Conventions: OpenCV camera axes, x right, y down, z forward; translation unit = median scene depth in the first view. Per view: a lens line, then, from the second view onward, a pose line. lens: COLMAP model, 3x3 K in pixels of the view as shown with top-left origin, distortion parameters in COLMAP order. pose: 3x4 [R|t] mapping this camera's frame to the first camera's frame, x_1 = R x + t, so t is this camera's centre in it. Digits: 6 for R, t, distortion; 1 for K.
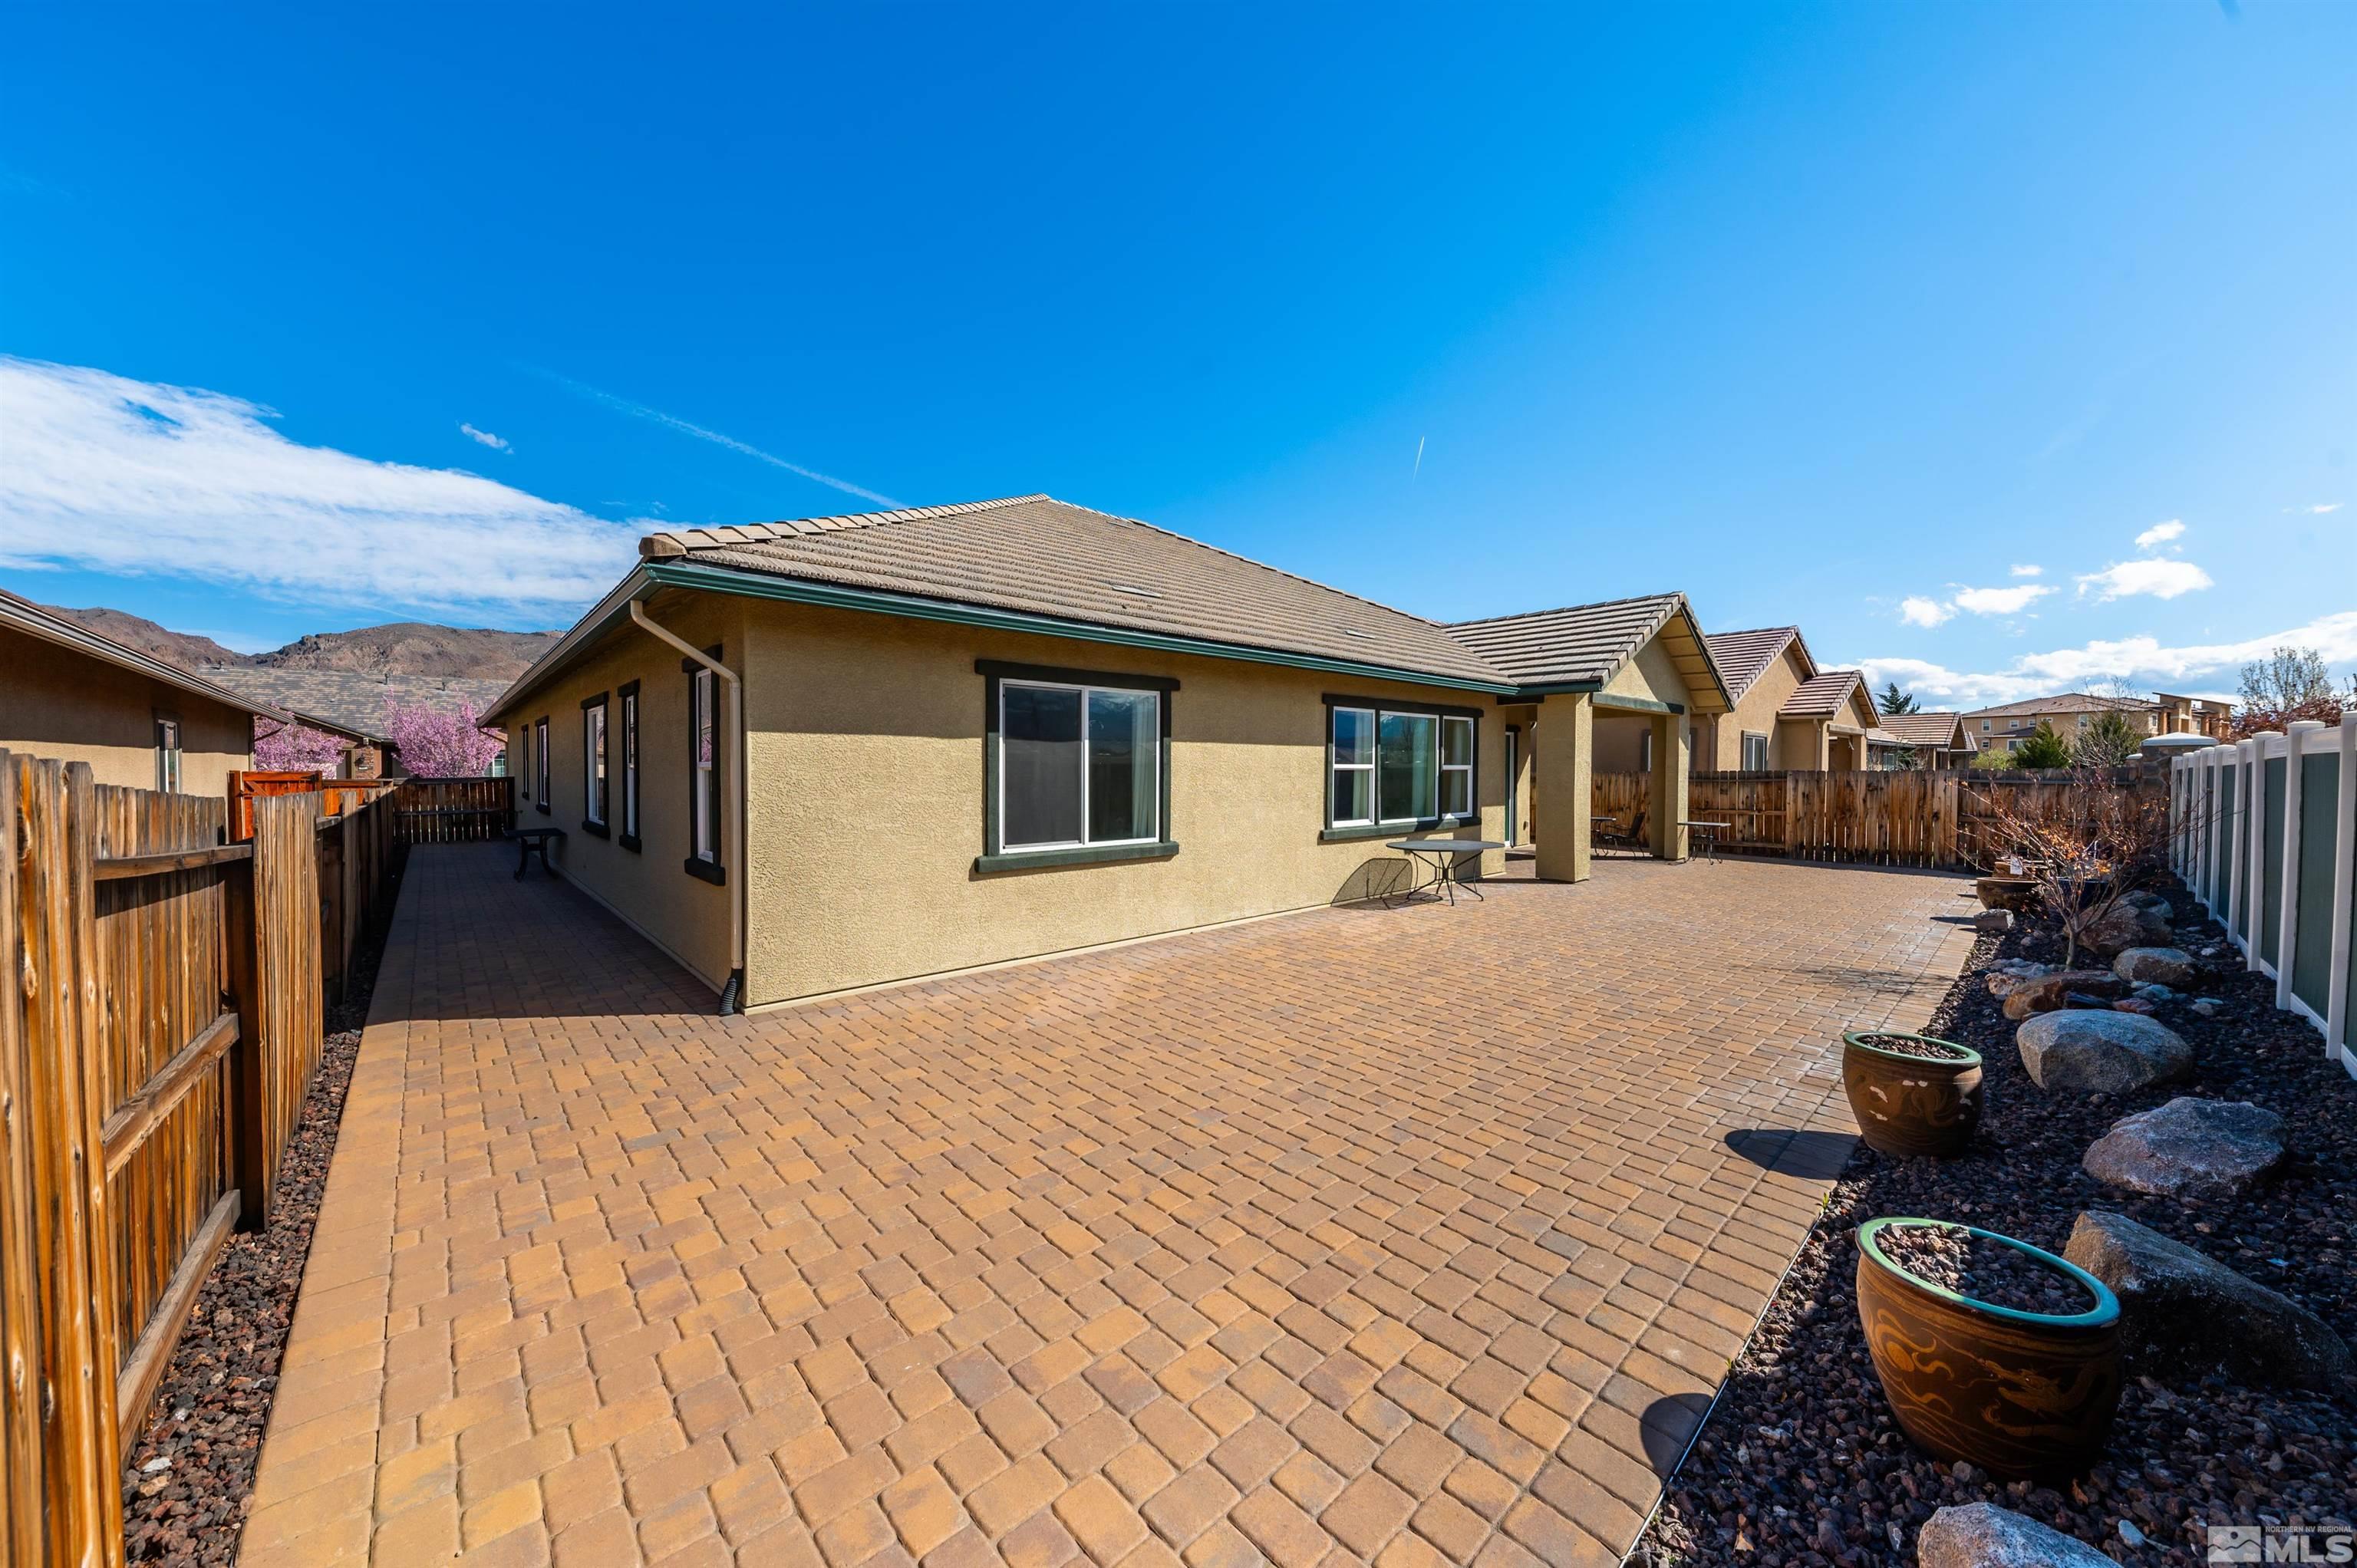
lens RADIAL K [[819.8, 0, 1154.4], [0, 819.8, 781.4], [0, 0, 1]] dist [0.002658, -0.000562]
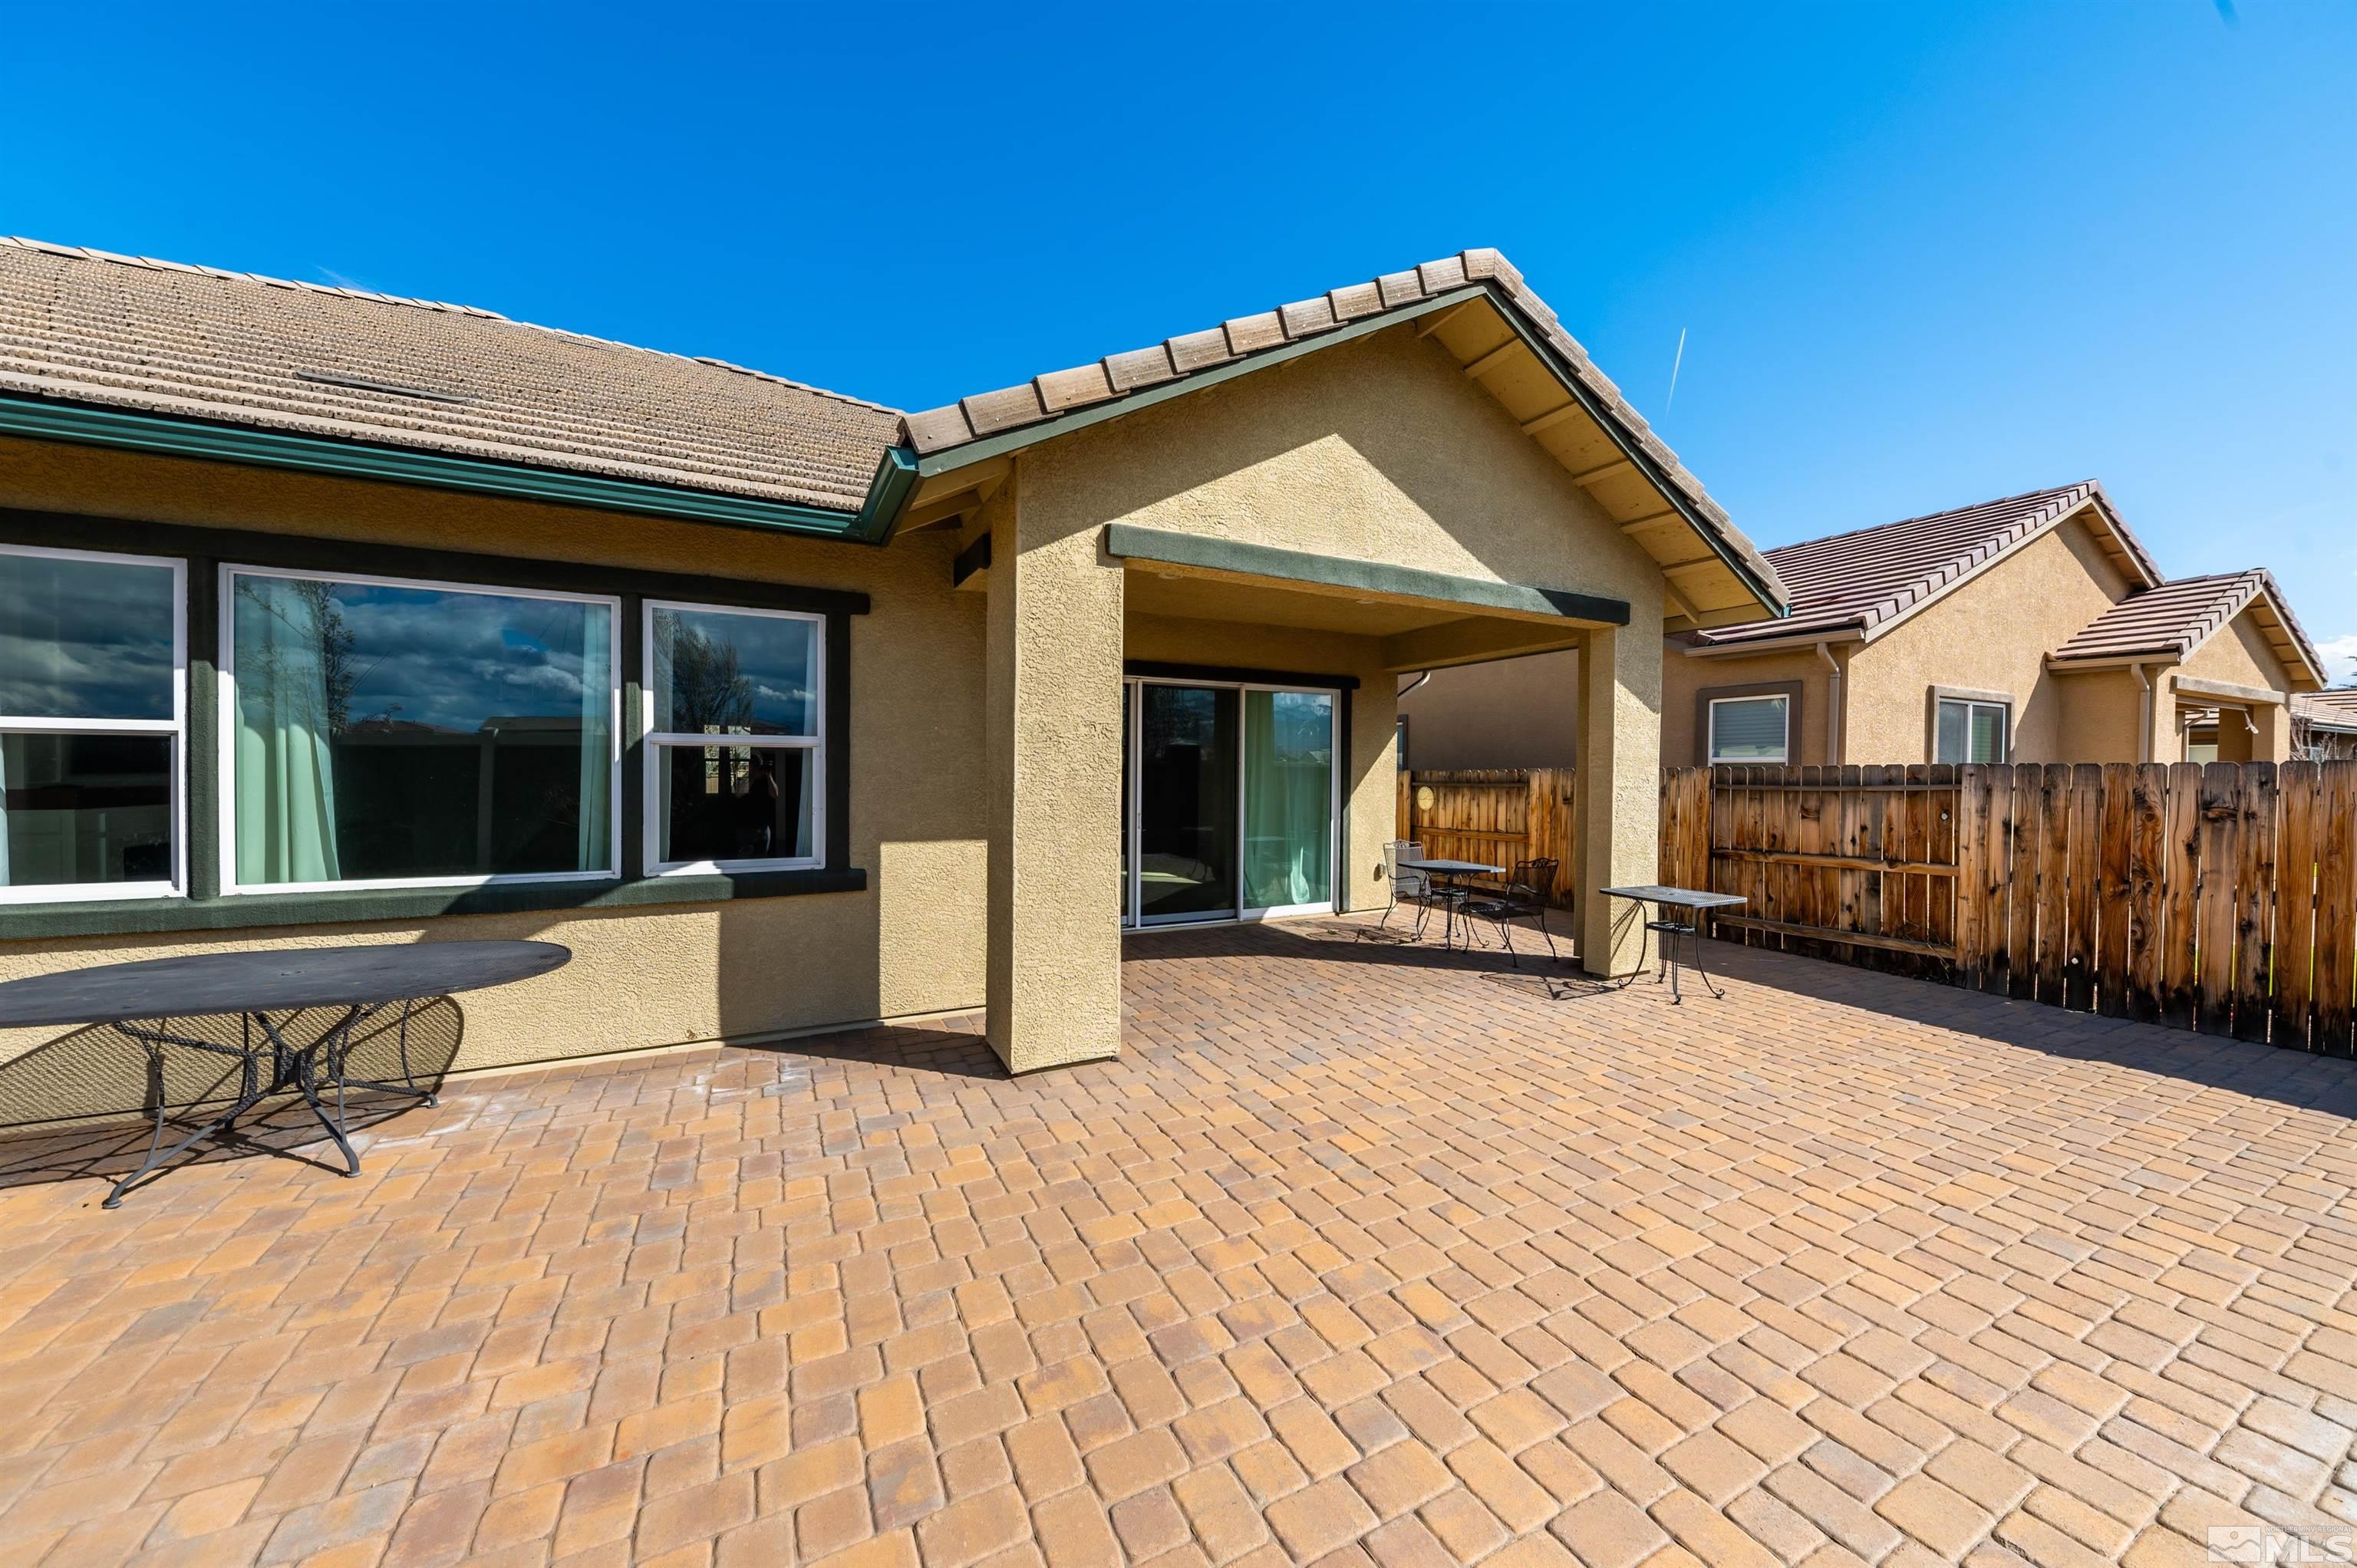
lens RADIAL K [[819.8, 0, 1182.4], [0, 819.8, 781.8], [0, 0, 1]] dist [0.002658, -0.000562]
pose [[0.969290, 0.011957, -0.245631, 0.503675], [-0.012602, 0.999920, -0.001052, 0.000274], [0.245599, 0.004116, 0.969363, 0.522670]]
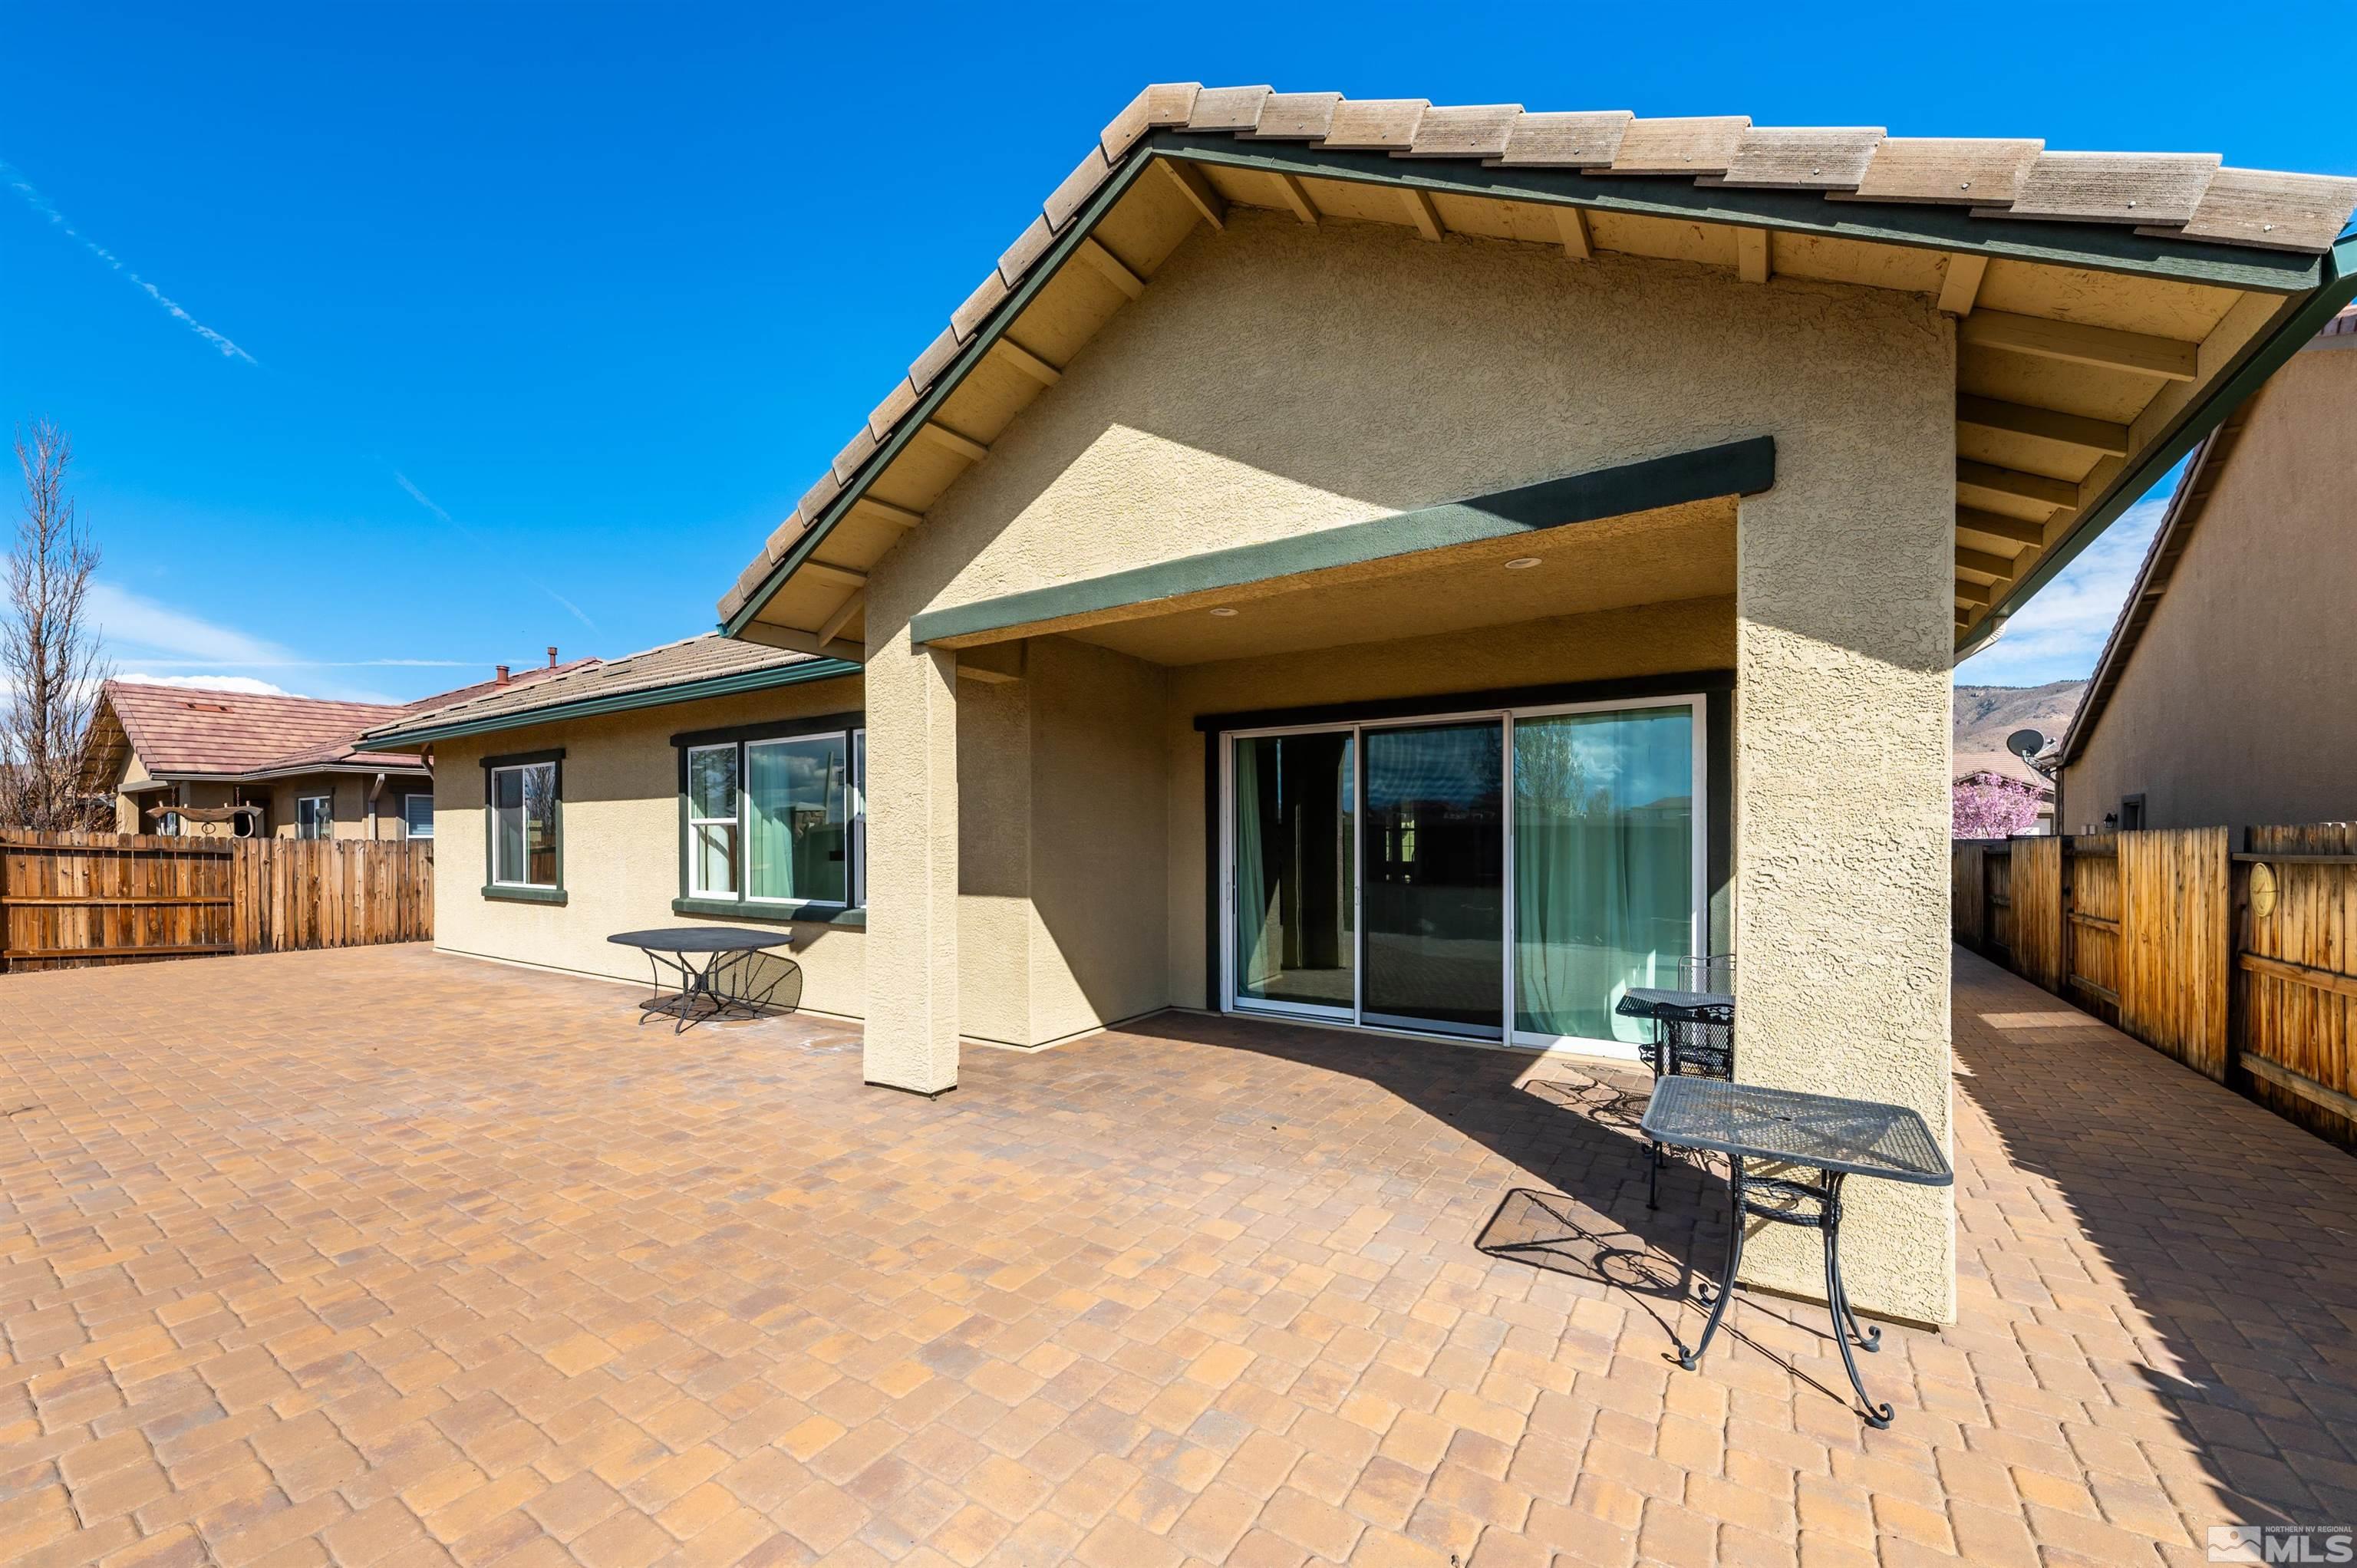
lens RADIAL K [[901.7, 0, 1182.8], [0, 901.7, 844.3], [0, 0, 1]] dist [0.005943, -0.001141]
pose [[0.261932, 0.006616, -0.965064, 0.847489], [-0.010808, 0.999934, 0.003922, -0.003508], [0.965026, 0.009403, 0.261986, 0.873654]]
